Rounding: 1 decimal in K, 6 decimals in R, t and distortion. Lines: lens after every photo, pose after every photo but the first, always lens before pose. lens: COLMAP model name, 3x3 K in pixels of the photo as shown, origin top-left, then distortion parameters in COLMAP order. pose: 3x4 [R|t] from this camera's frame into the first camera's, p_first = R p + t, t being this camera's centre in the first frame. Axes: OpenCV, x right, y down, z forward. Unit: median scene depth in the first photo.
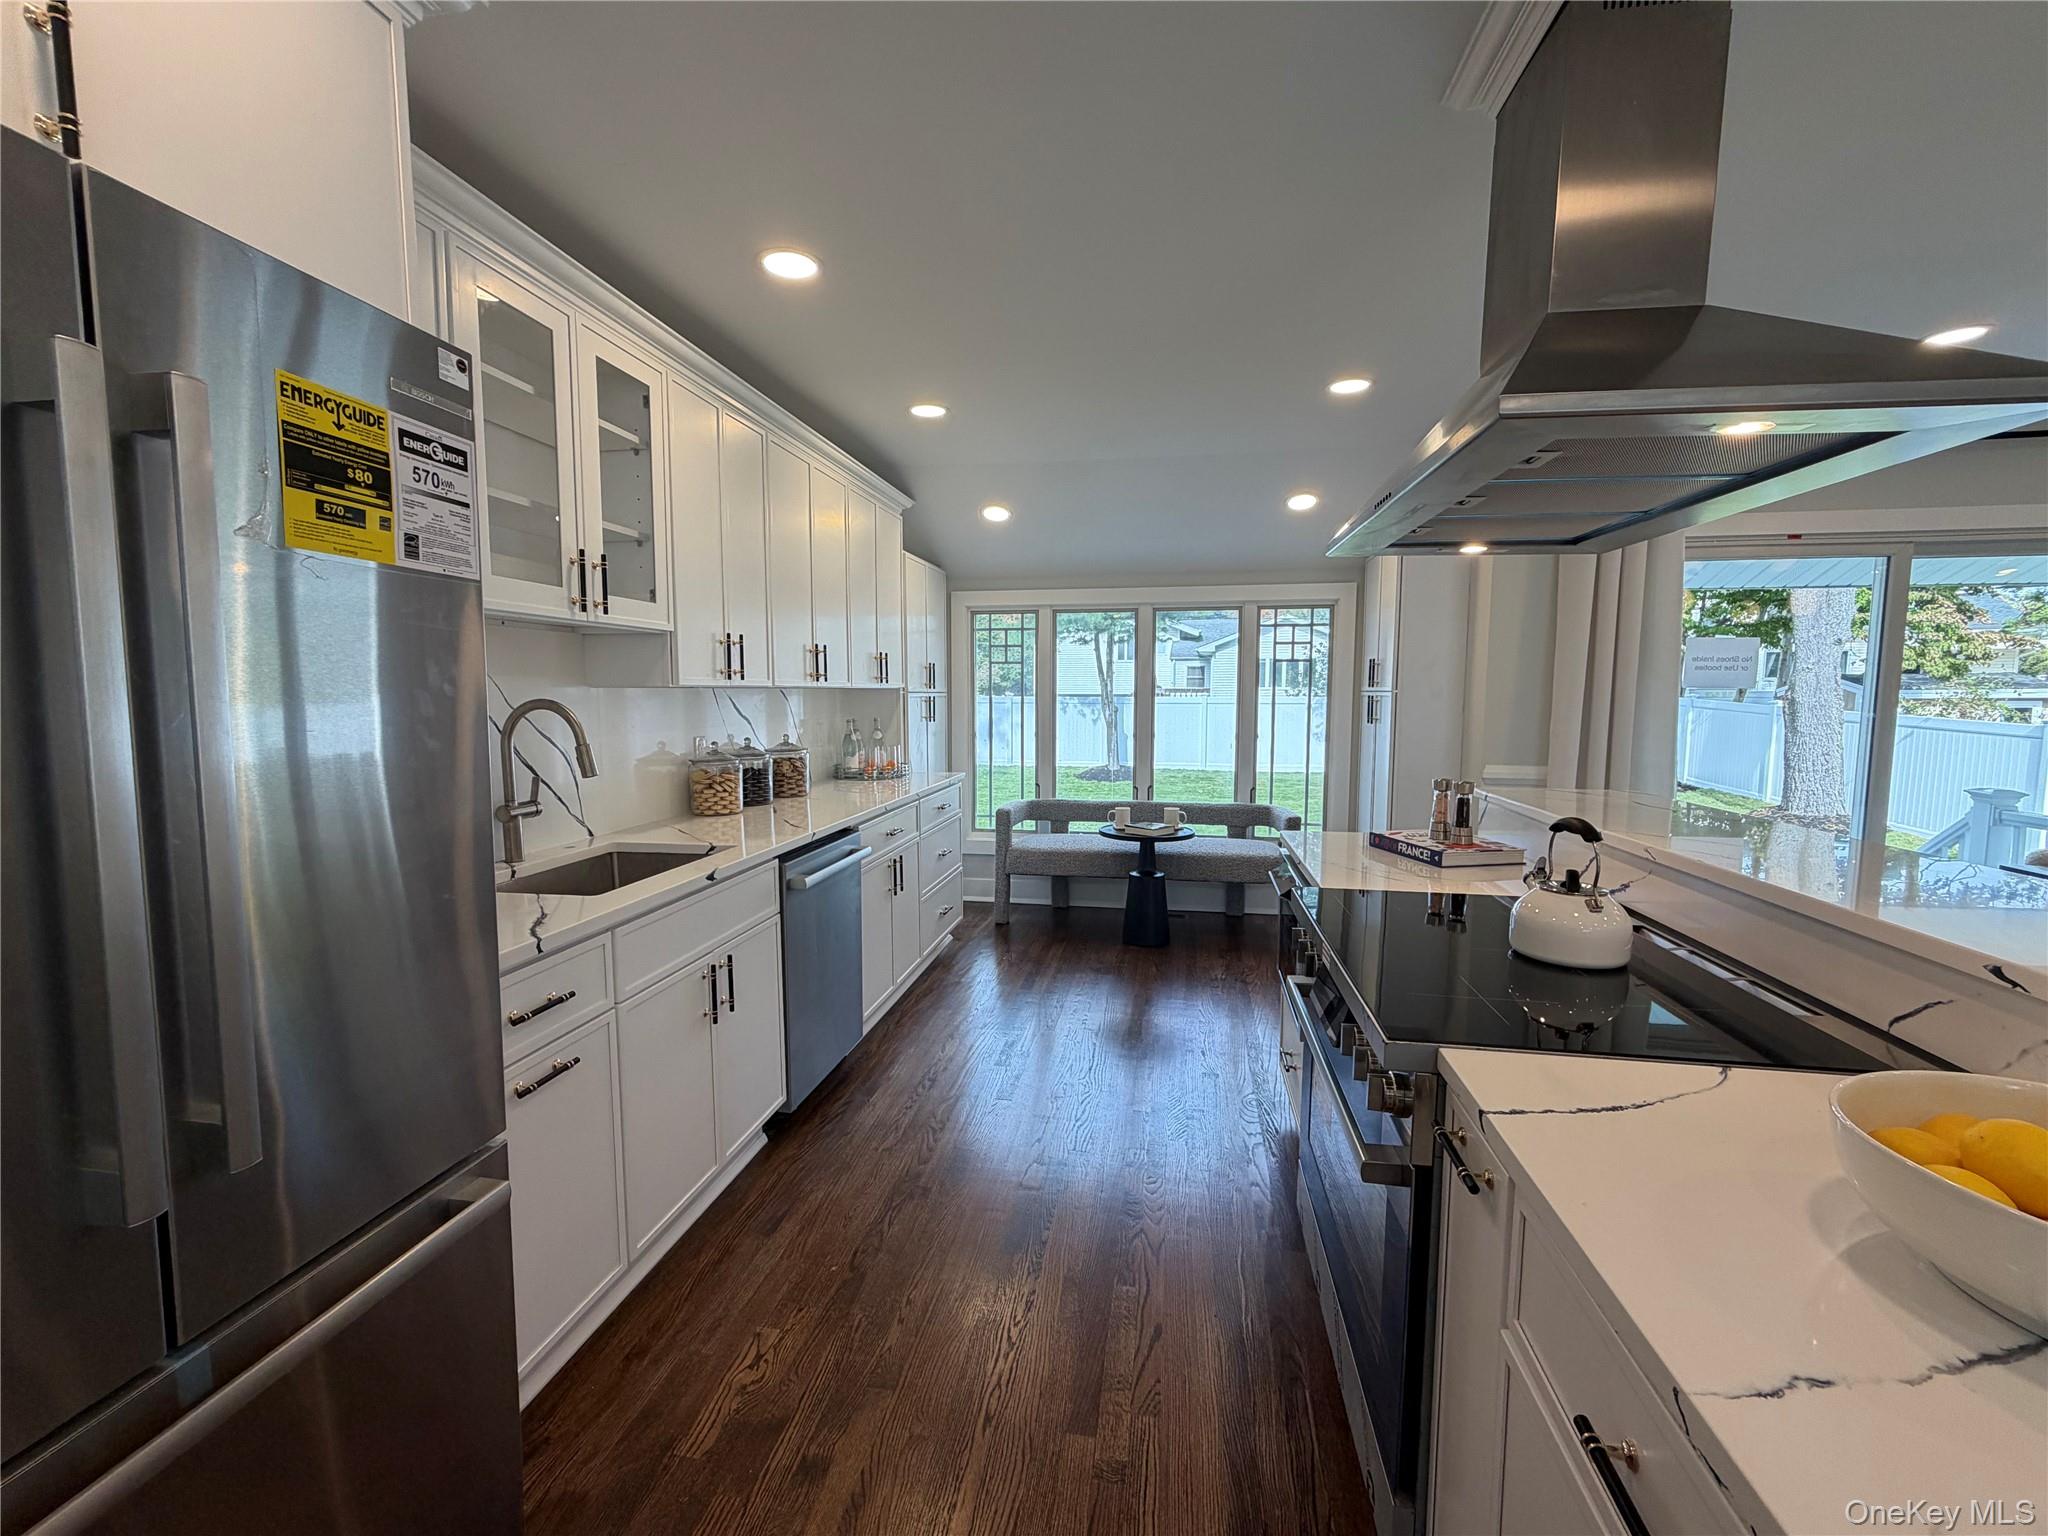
lens RADIAL K [[869.2, 0, 1023.8], [0, 869.2, 767.2], [0, 0, 1]] dist [0.003075, -0.000481]
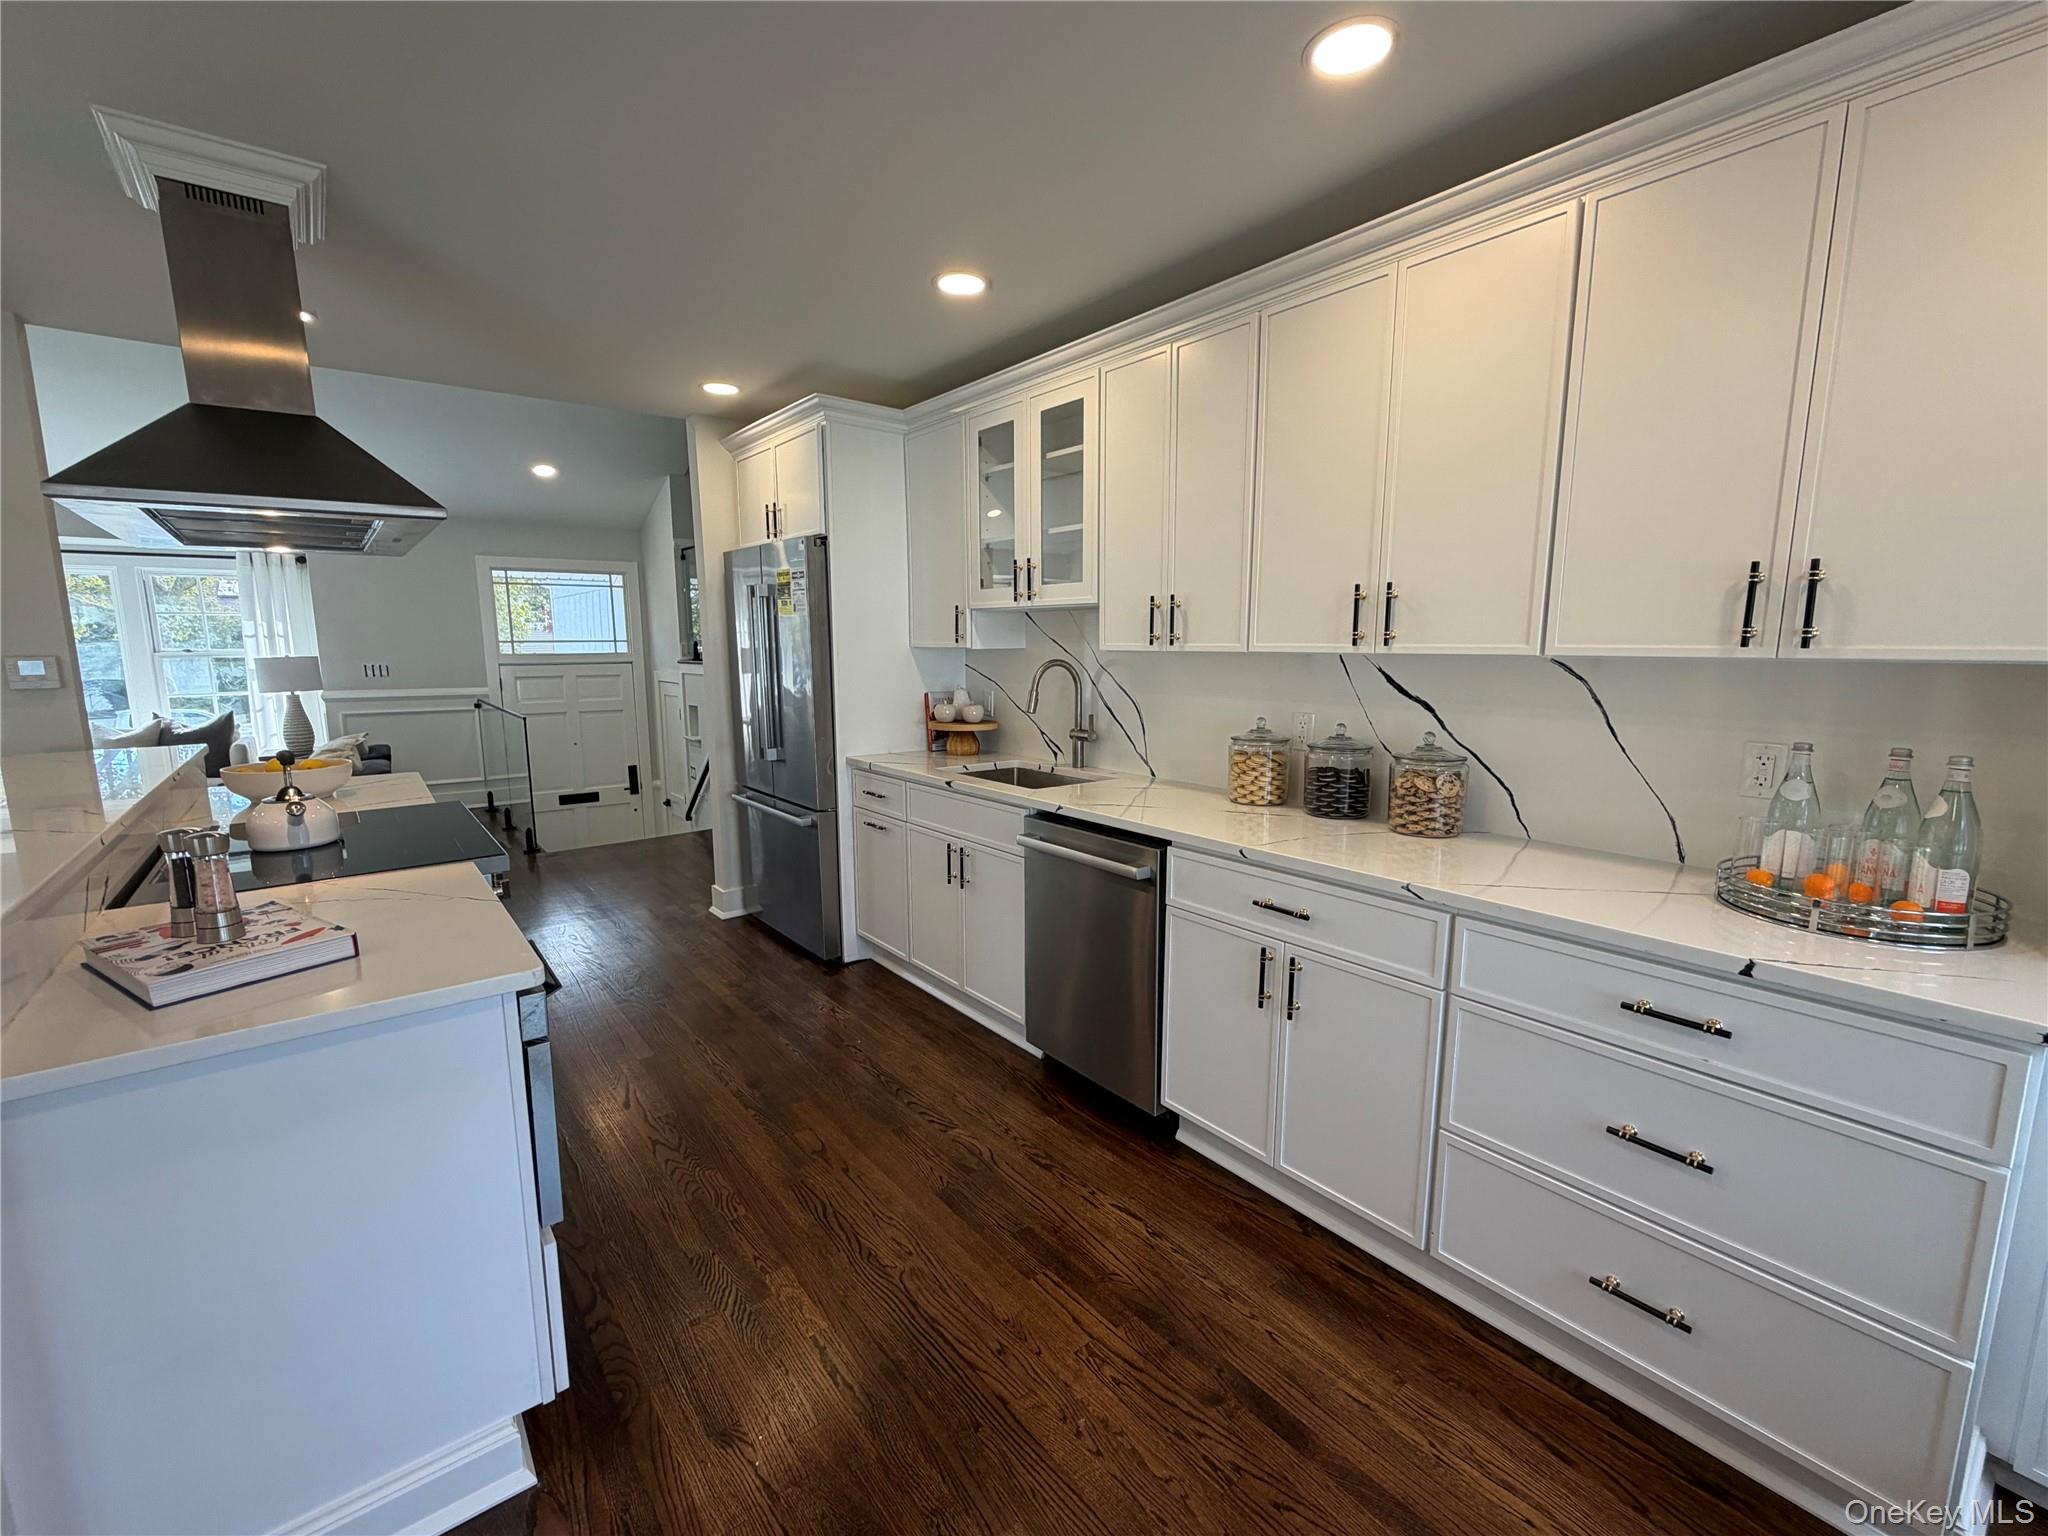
lens RADIAL K [[869.2, 0, 1016.7], [0, 869.2, 774.8], [0, 0, 1]] dist [0.003075, -0.000481]
pose [[-0.667785, 0.118093, -0.734926, 0.370685], [-0.061954, 0.975091, 0.212978, -0.120493], [0.741771, 0.187755, -0.643835, 1.180502]]
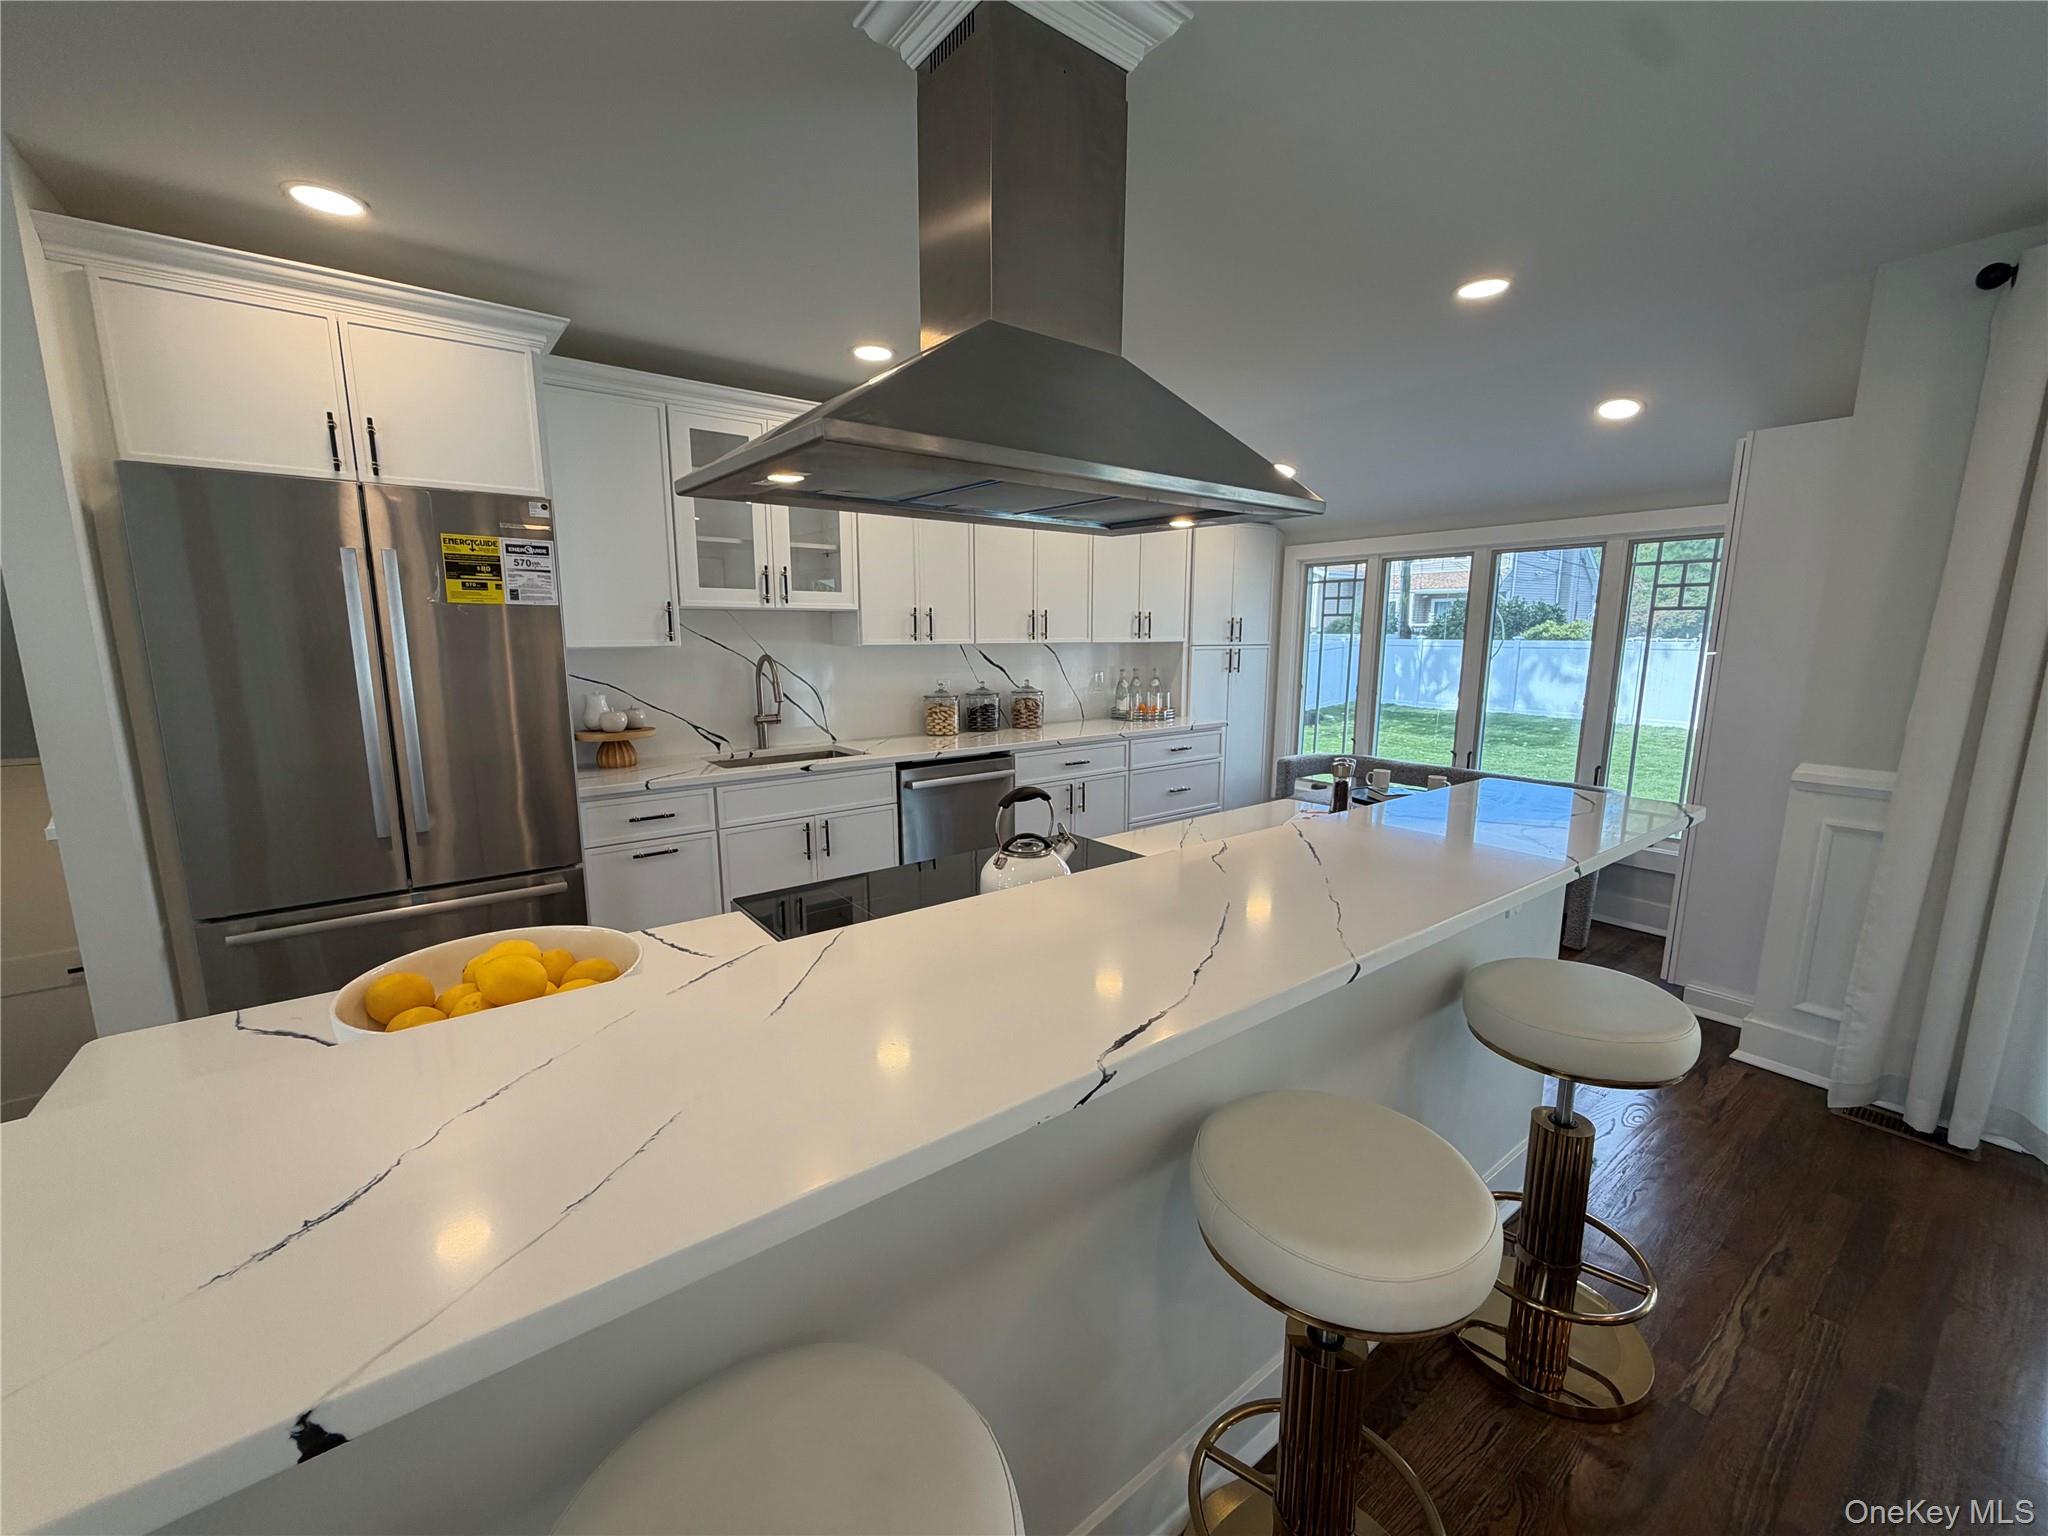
lens RADIAL K [[816.6, 0, 1018.4], [0, 816.6, 772.3], [0, 0, 1]] dist [0.000092, 0.000236]
pose [[0.733866, 0.114664, -0.669547, 0.548409], [-0.058985, 0.992684, 0.105352, -0.028681], [0.676729, -0.037821, 0.735260, 0.090954]]
